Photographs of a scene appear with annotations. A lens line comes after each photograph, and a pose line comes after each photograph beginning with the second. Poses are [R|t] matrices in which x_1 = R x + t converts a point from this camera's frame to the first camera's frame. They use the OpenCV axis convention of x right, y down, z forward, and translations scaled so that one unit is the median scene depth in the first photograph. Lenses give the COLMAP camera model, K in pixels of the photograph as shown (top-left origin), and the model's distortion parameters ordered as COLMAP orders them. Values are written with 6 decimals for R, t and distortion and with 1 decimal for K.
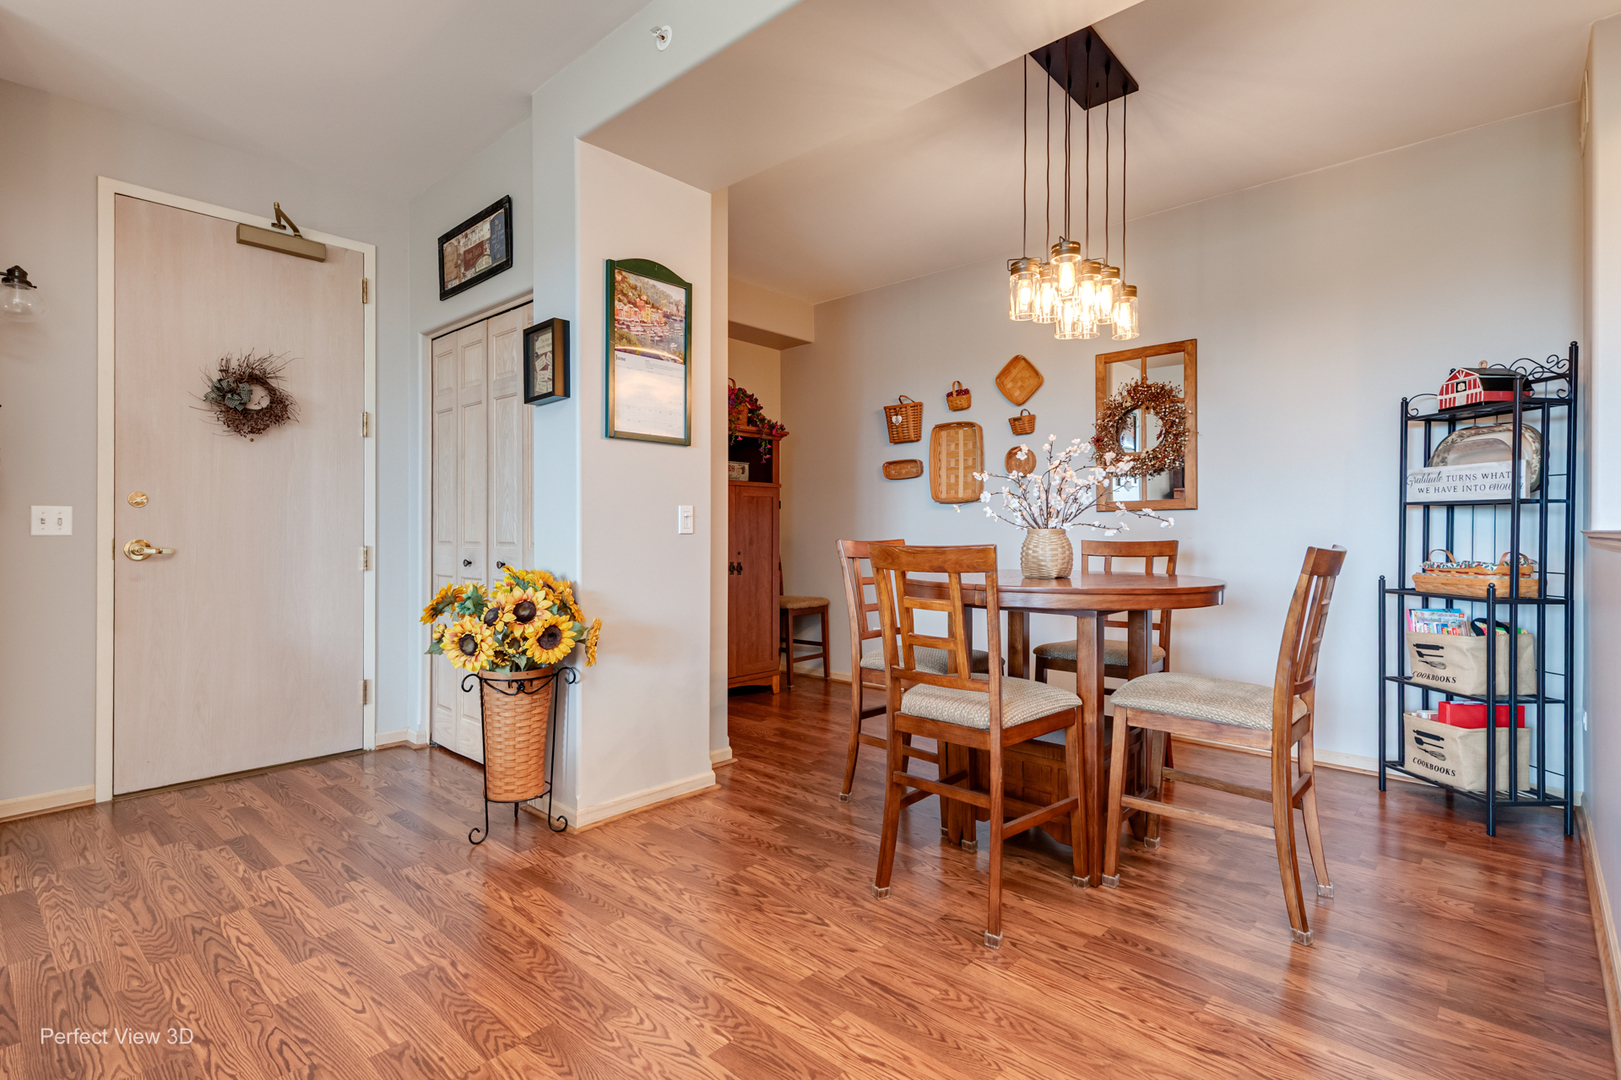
lens RADIAL K [[794.0, 0, 808.4], [0, 794.0, 533.8], [0, 0, 1]] dist [0.007984, 0.002033]
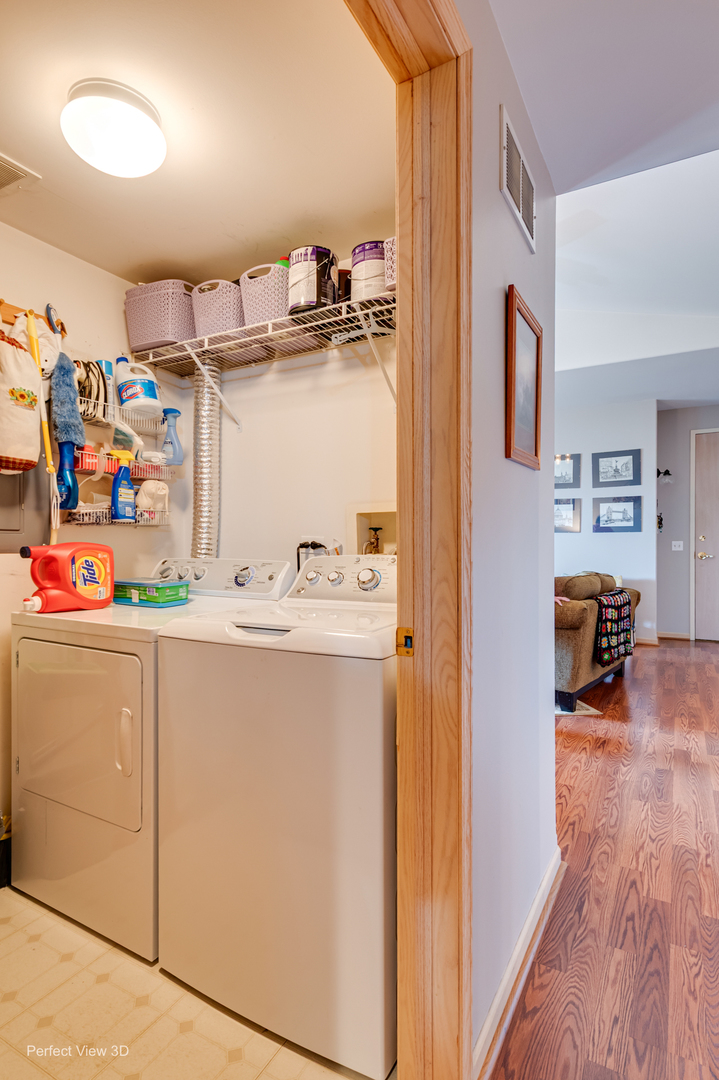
lens RADIAL K [[529.0, 0, 359.1], [0, 529.0, 542.1], [0, 0, 1]] dist [0.007984, 0.002033]
pose [[0.209346, -0.003718, -0.977835, 0.793531], [0.001705, 0.999993, -0.003437, -0.025238], [0.977840, -0.000948, 0.209351, -0.627774]]
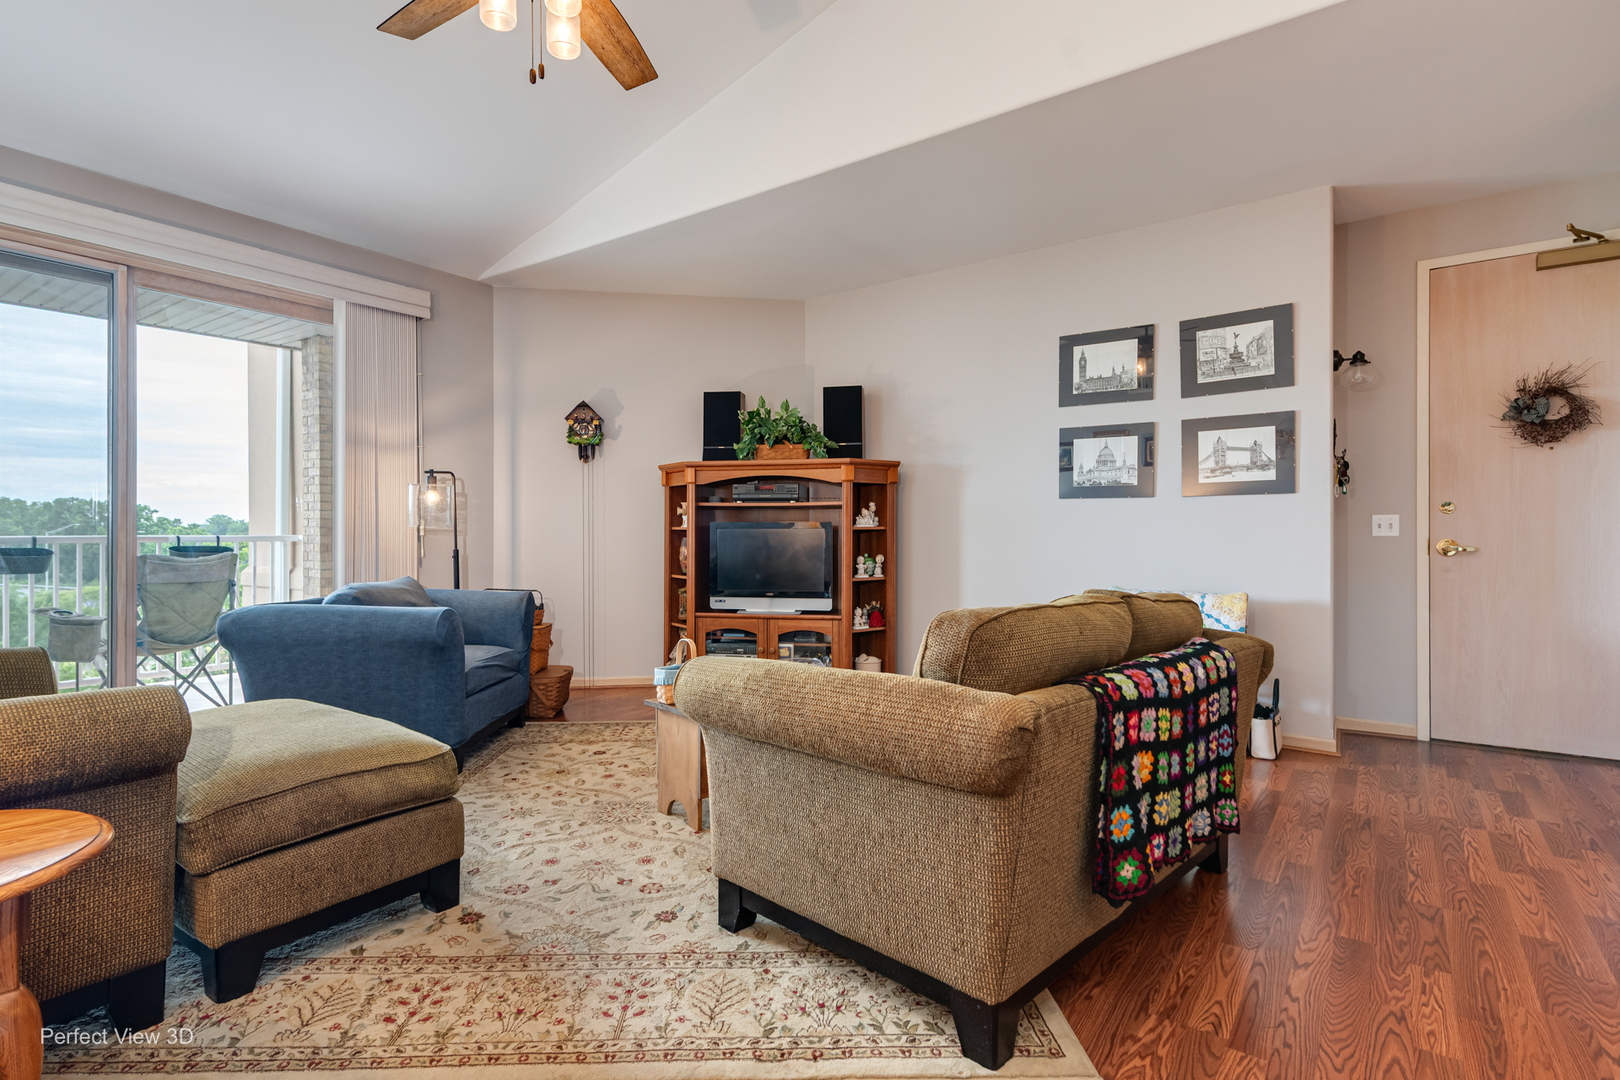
lens RADIAL K [[793.5, 0, 788.0], [0, 793.5, 531.1], [0, 0, 1]] dist [0.007984, 0.002033]
pose [[0.103539, -0.004327, -0.994616, 0.304491], [0.005125, 0.999980, -0.003817, -0.006408], [0.994612, -0.004703, 0.103559, -0.159917]]
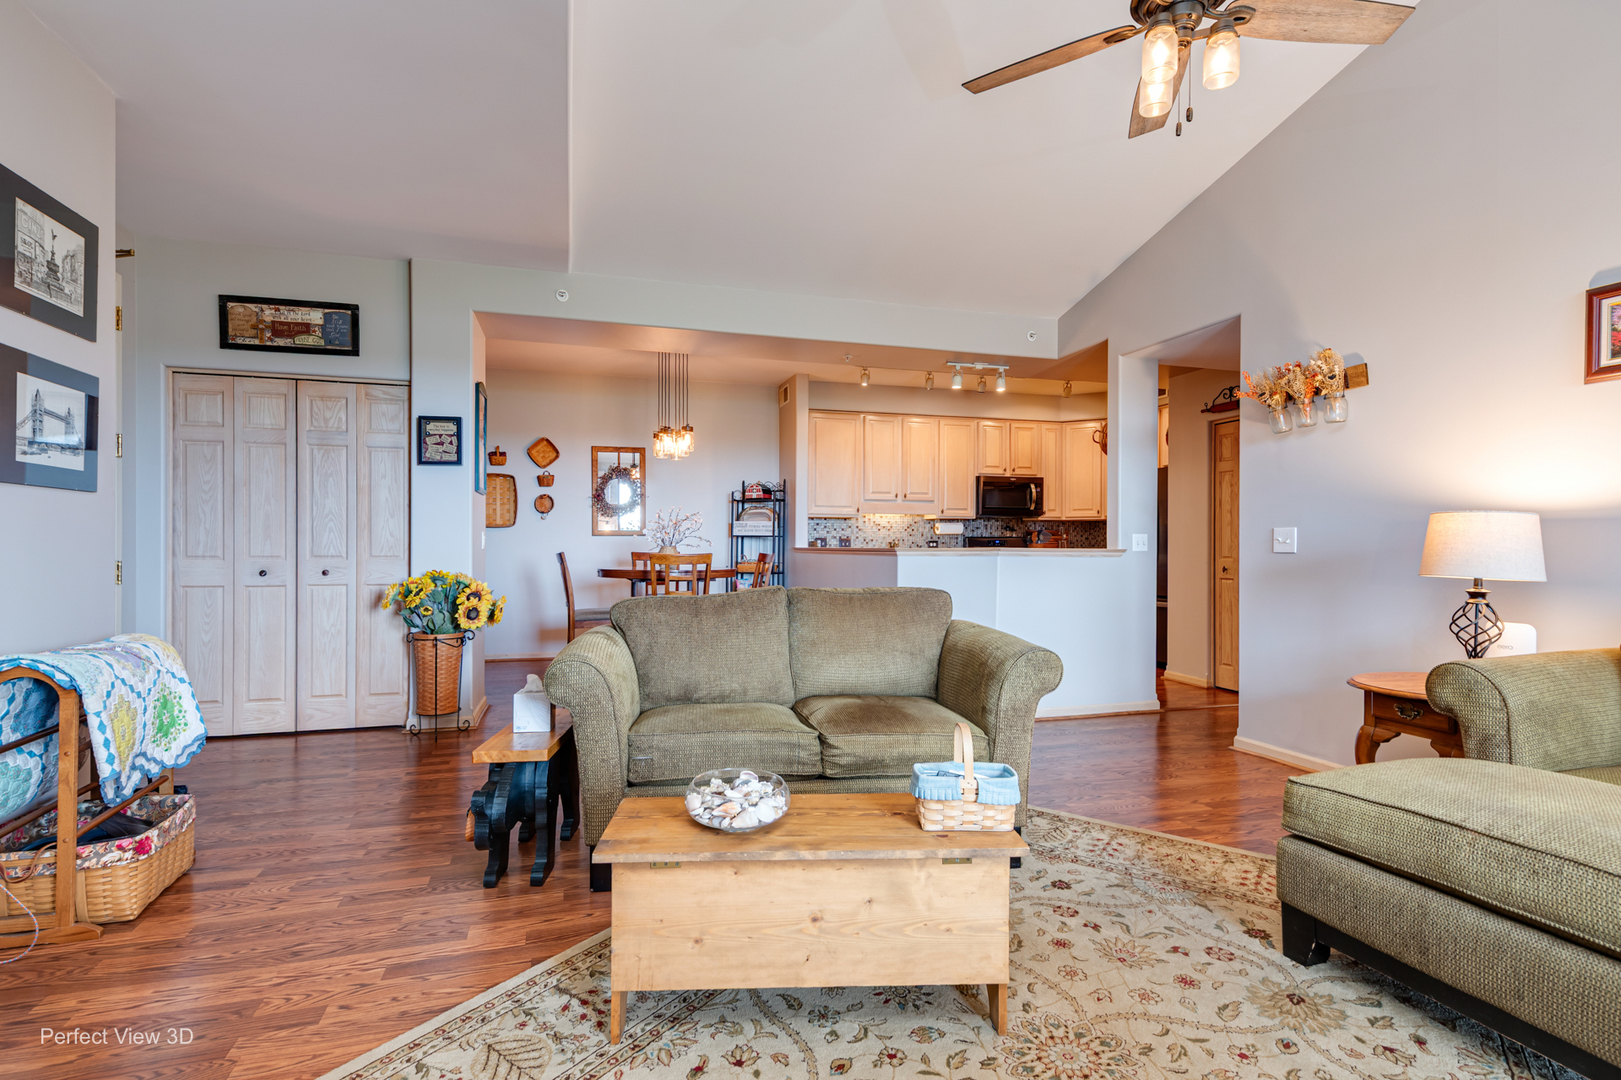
lens RADIAL K [[794.0, 0, 787.8], [0, 794.0, 542.6], [0, 0, 1]] dist [0.007984, 0.002033]
pose [[0.519737, 0.005563, 0.854308, -1.172154], [-0.005722, 0.999979, -0.003031, -0.010839], [-0.854307, -0.003313, 0.519758, -0.367377]]
